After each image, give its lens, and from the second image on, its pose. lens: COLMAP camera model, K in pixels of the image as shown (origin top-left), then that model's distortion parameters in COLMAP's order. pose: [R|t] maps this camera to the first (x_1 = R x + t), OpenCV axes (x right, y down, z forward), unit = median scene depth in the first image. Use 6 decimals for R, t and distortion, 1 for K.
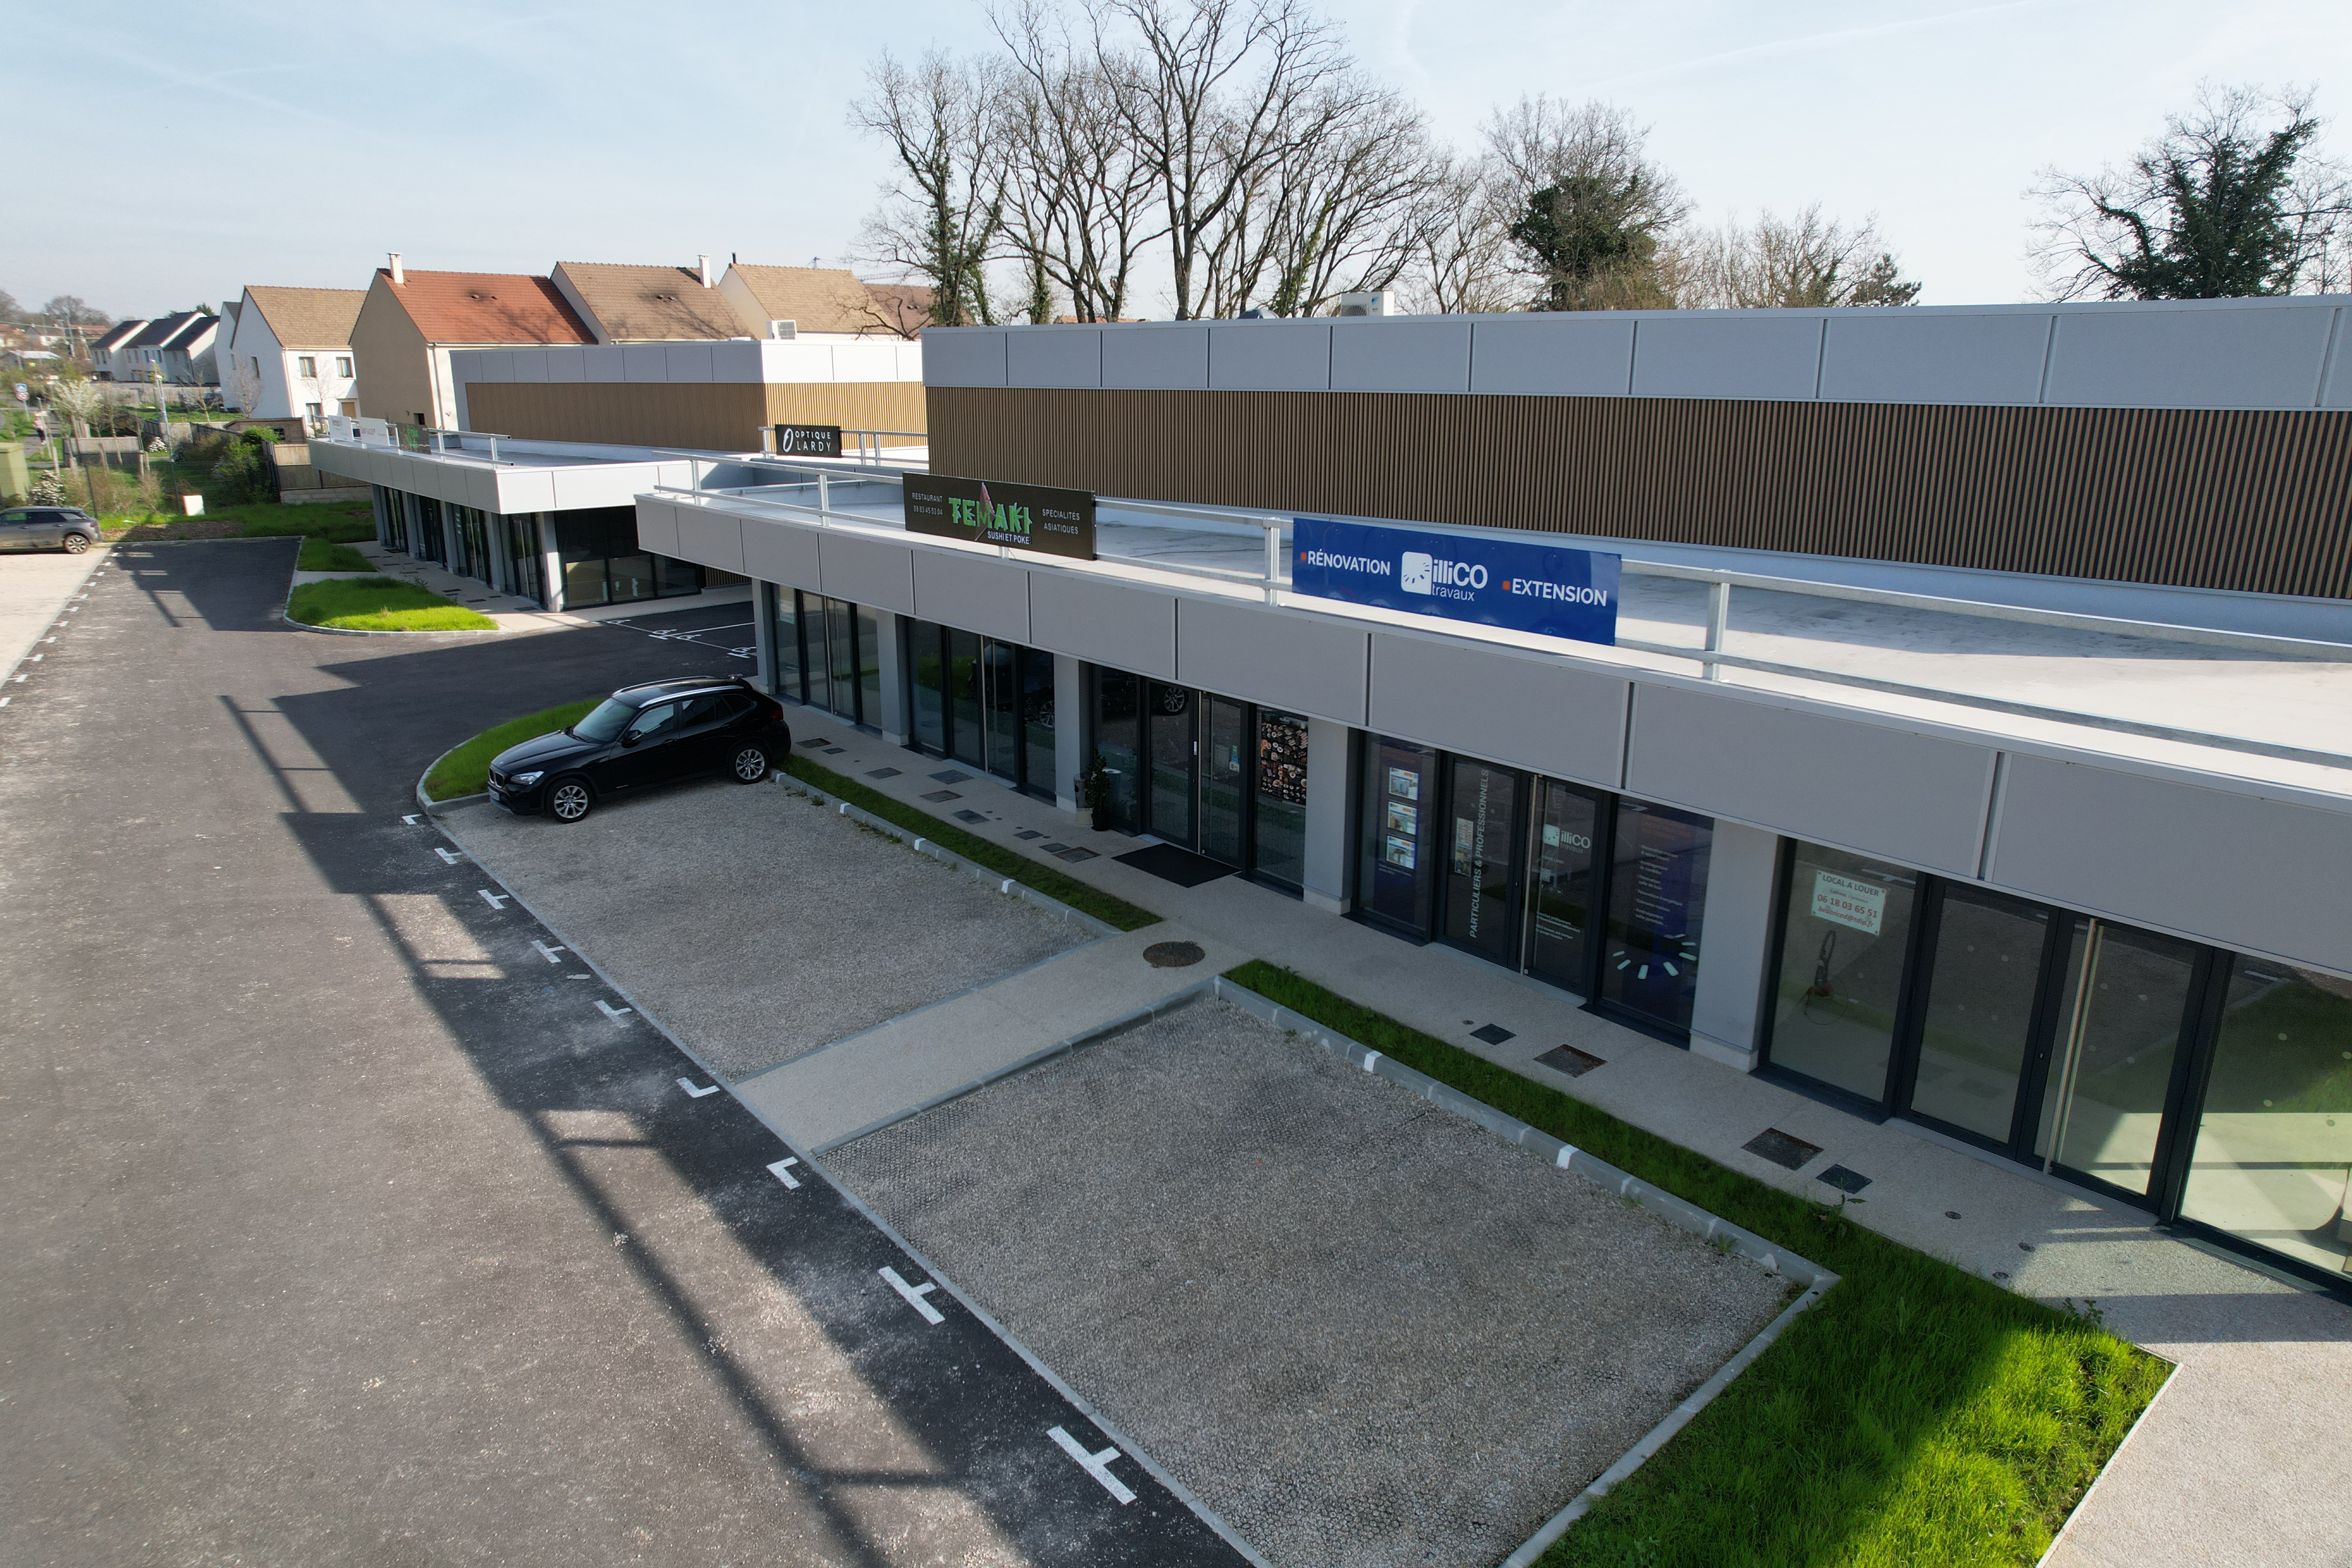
lens RADIAL K [[1493.0, 0, 1163.4], [0, 1493.0, 770.0], [0, 0, 1]] dist [-0.038464, 0.040633]
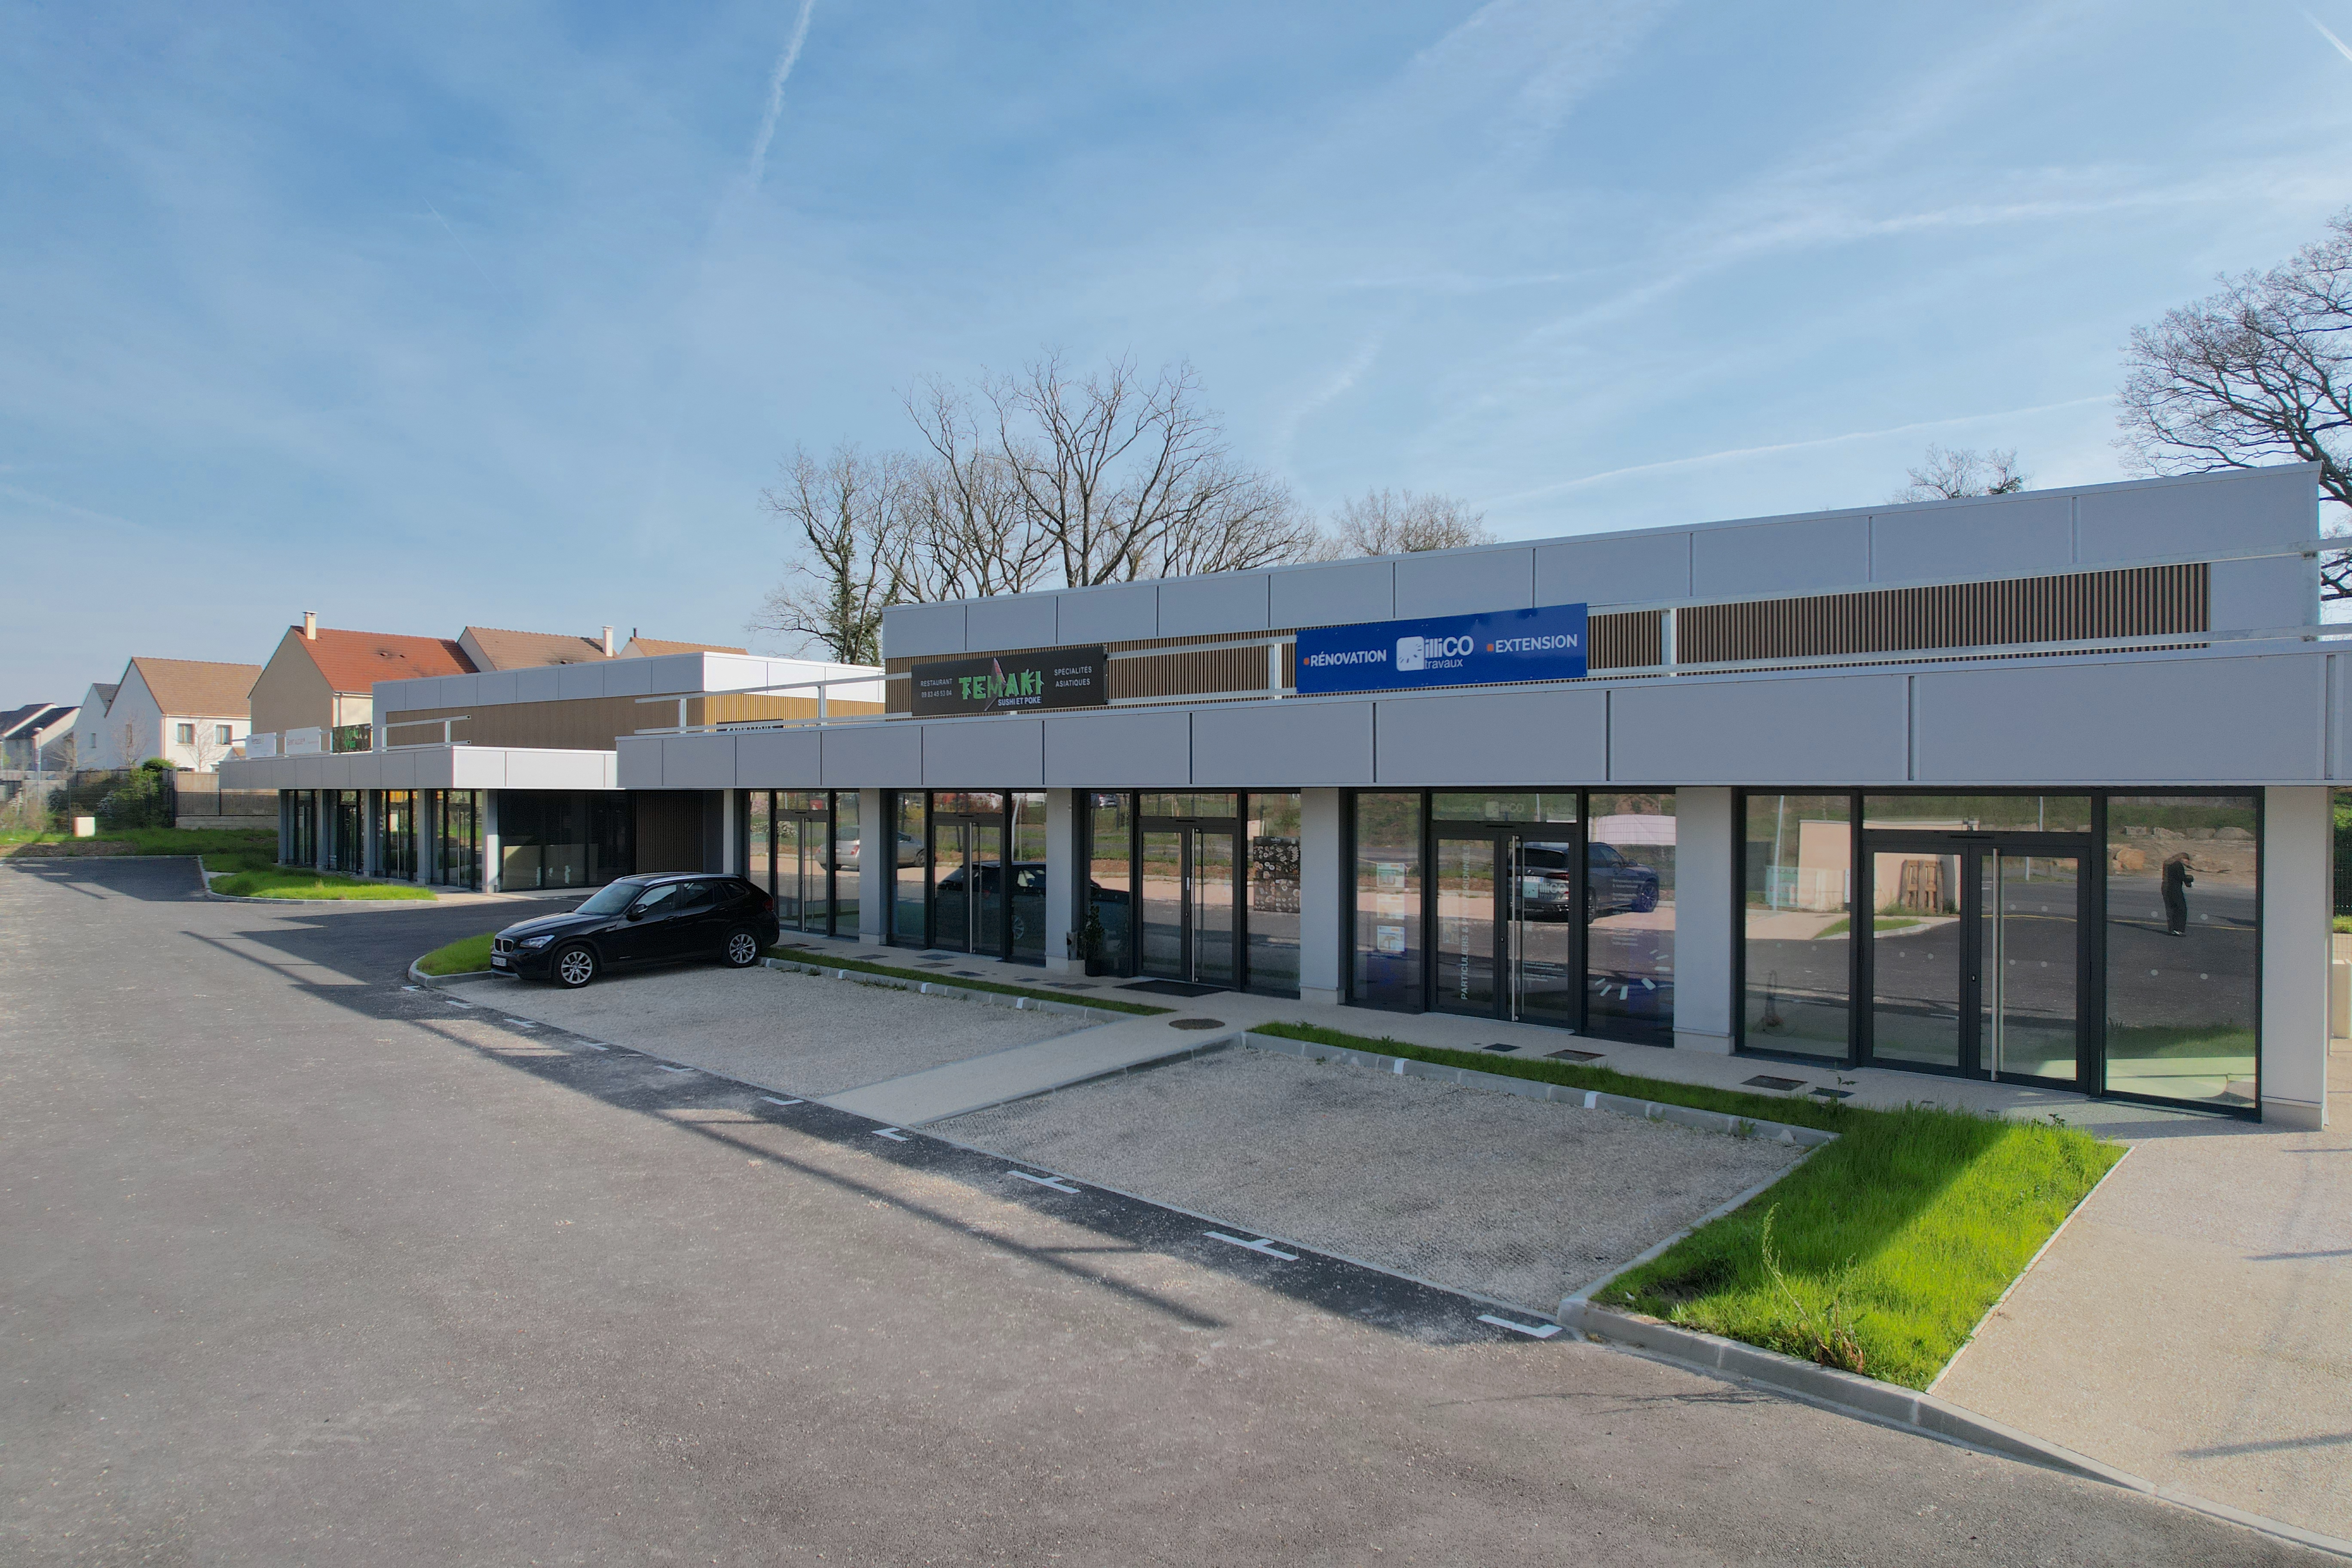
lens RADIAL K [[1493.0, 0, 1157.9], [0, 1493.0, 781.7], [0, 0, 1]] dist [-0.038464, 0.040633]
pose [[0.994842, 0.003121, 0.101386, -0.056732], [0.024396, 0.962825, -0.269022, 0.104912], [-0.098457, 0.270108, 0.957783, -0.039190]]
